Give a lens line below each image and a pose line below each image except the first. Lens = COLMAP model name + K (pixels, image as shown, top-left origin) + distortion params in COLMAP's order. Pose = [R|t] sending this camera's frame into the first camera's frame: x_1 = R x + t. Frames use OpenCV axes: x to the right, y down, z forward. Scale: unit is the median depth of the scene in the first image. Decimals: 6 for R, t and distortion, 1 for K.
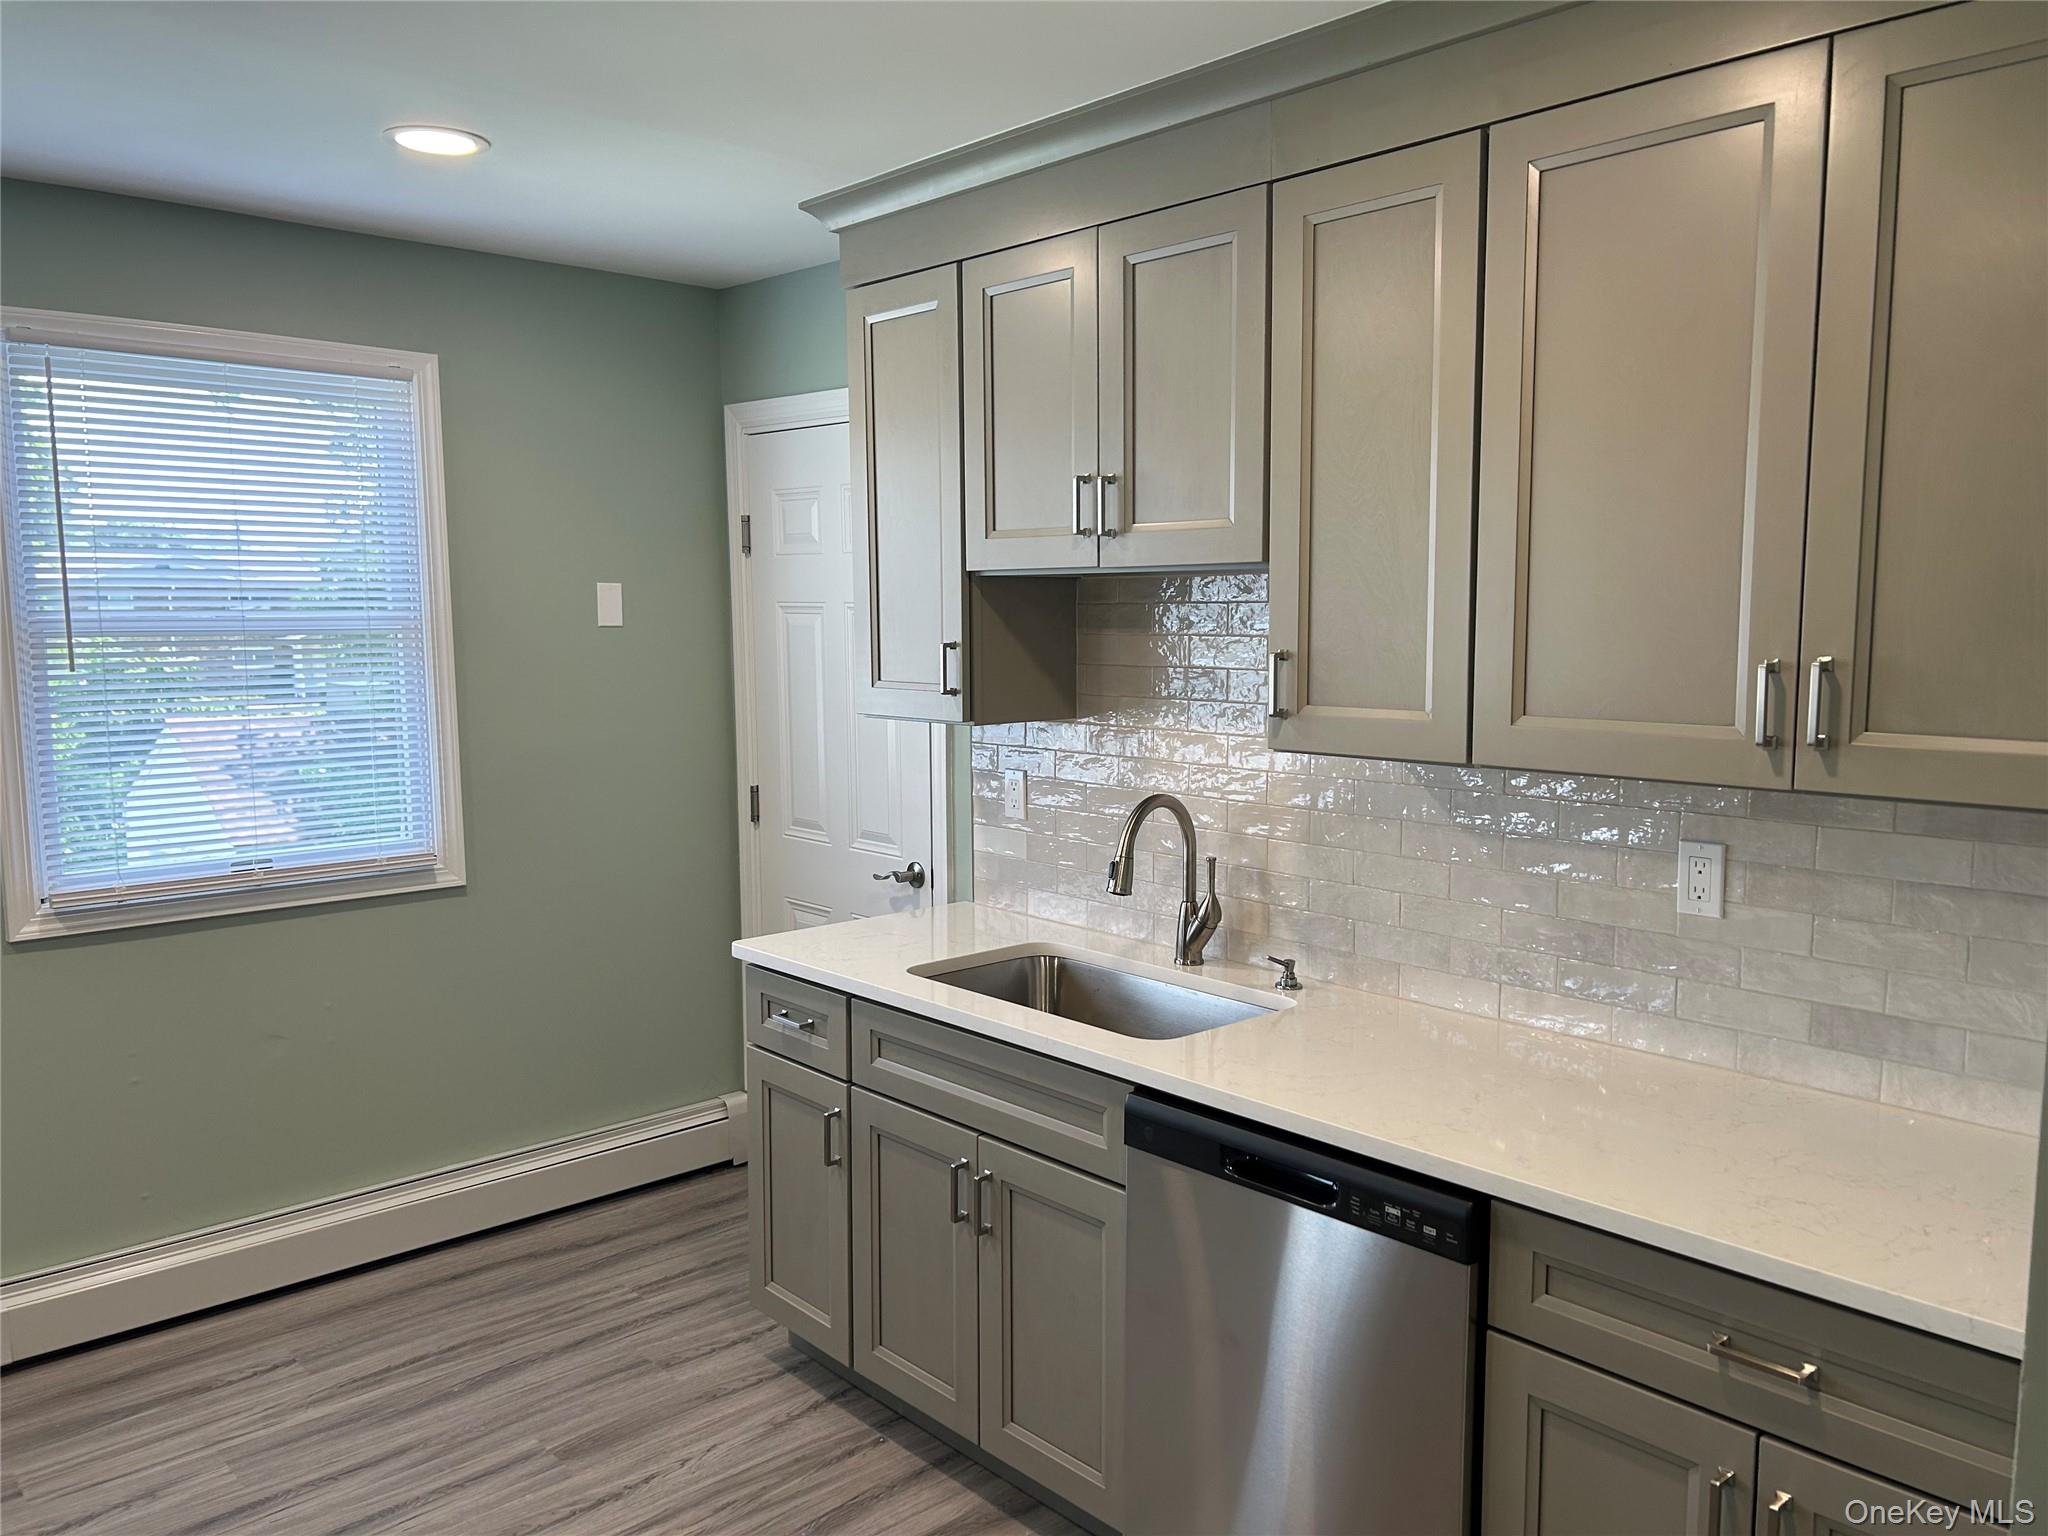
lens RADIAL K [[1526.0, 0, 1024.0], [0, 1526.0, 768.0], [0, 0, 1]] dist [0.053280, -0.066452]
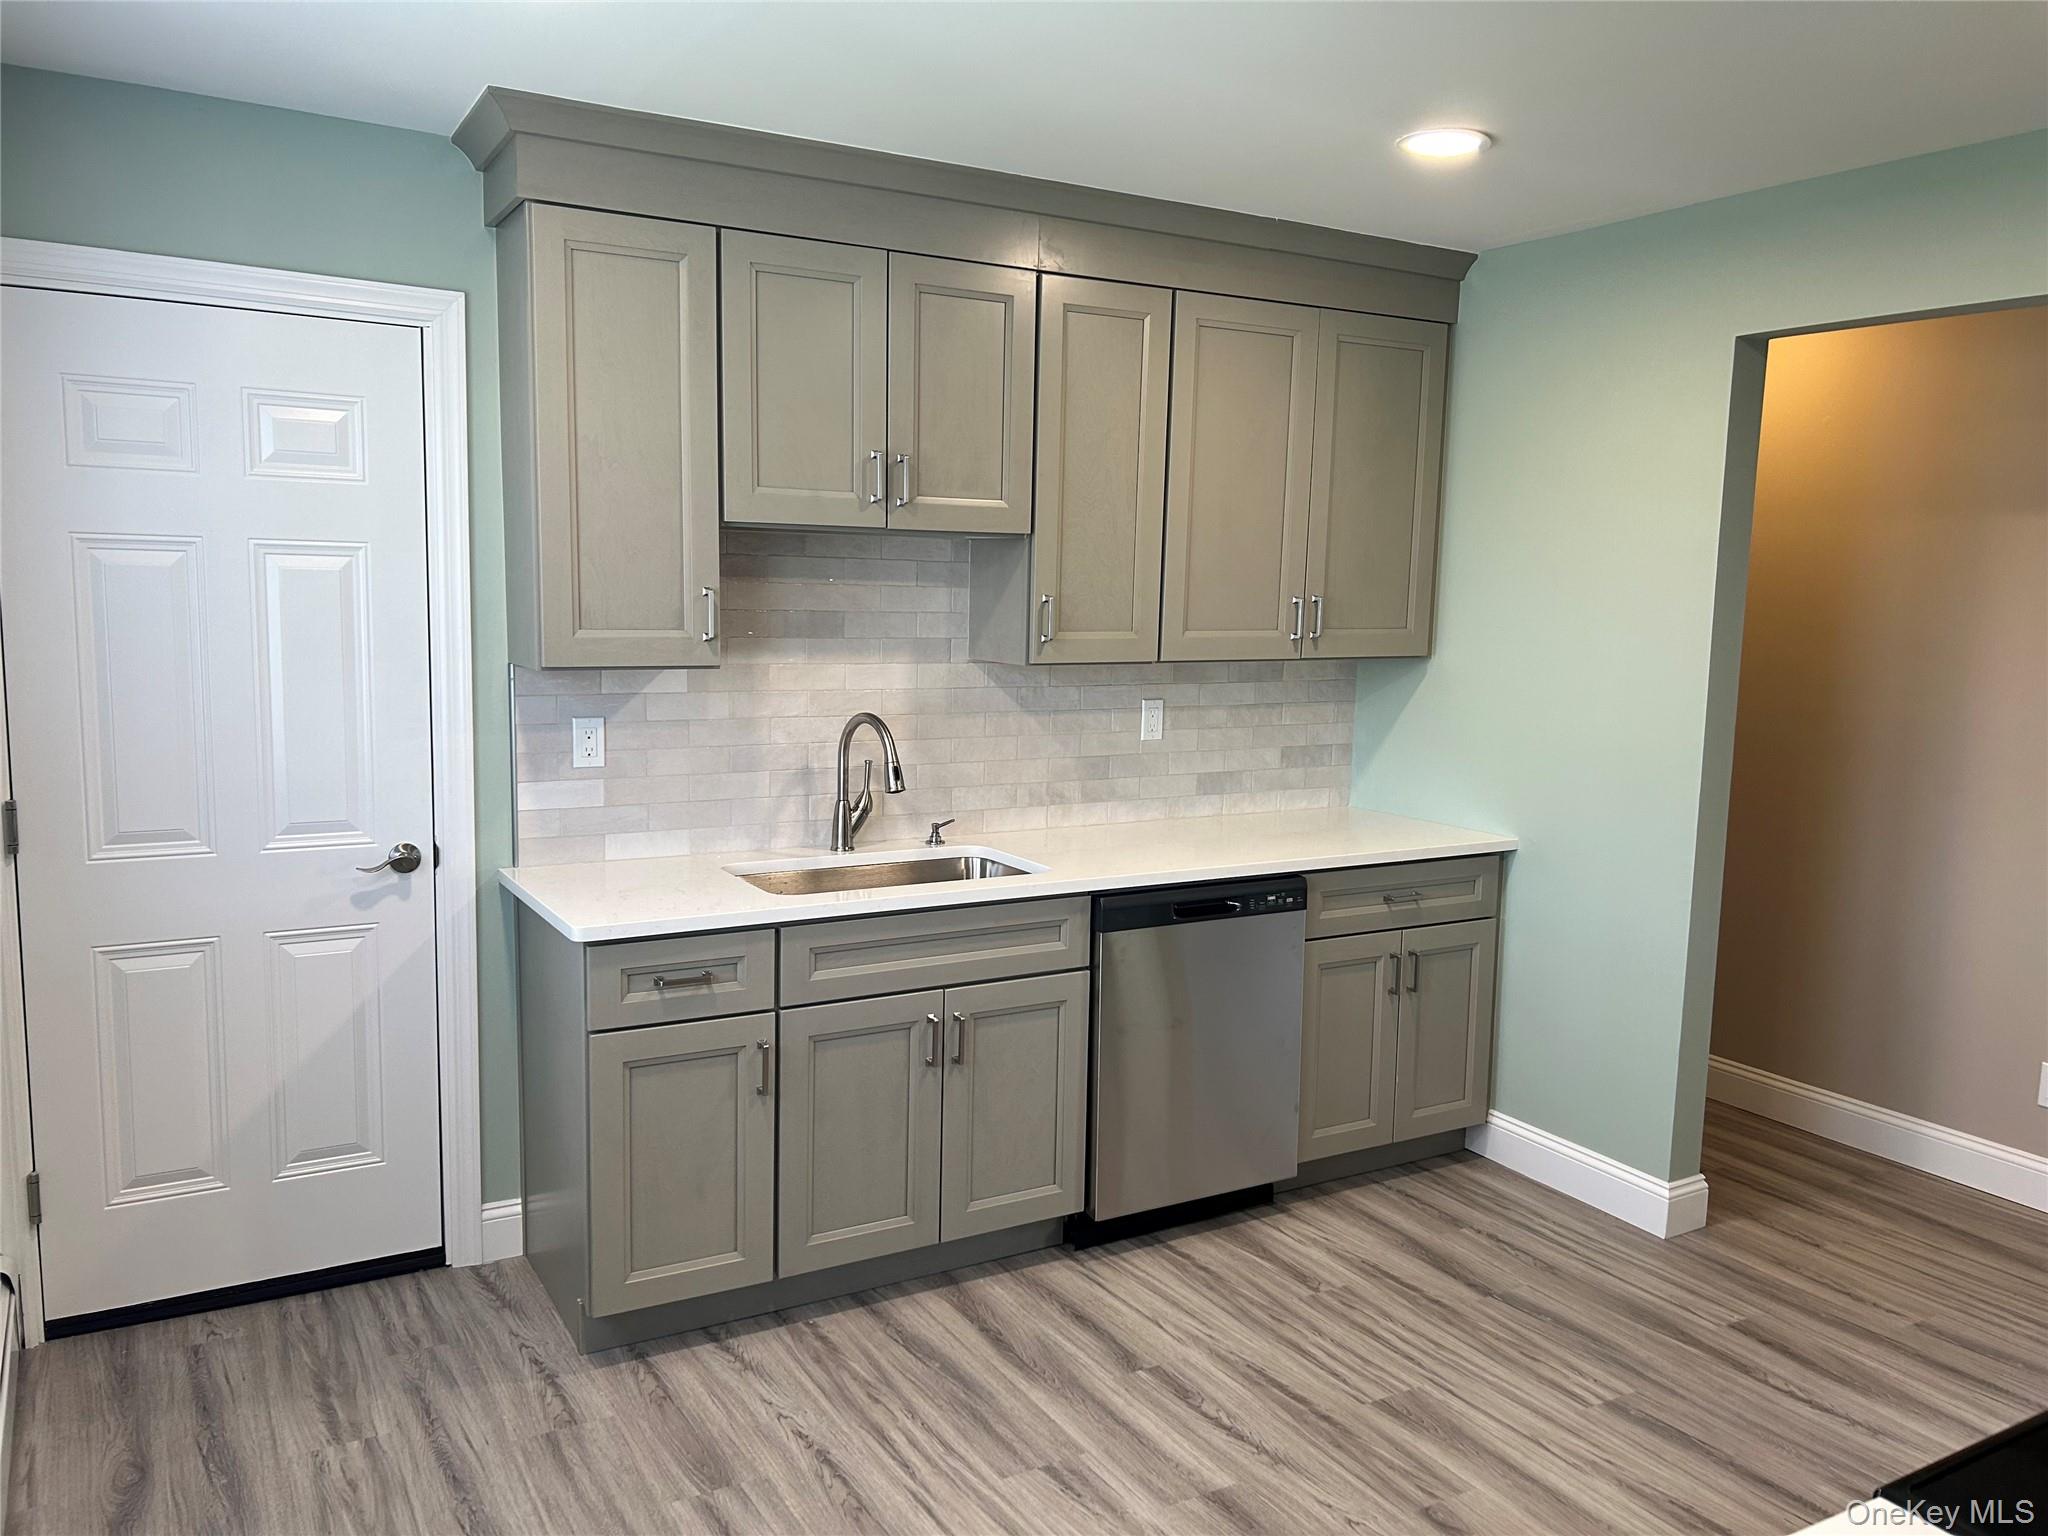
lens RADIAL K [[1526.0, 0, 1024.0], [0, 1526.0, 768.0], [0, 0, 1]] dist [0.053280, -0.066452]
pose [[0.219767, -0.112247, 0.969073, -1.101289], [0.082869, 0.991916, 0.096100, -0.047057], [-0.972026, 0.059187, 0.227292, 0.597775]]
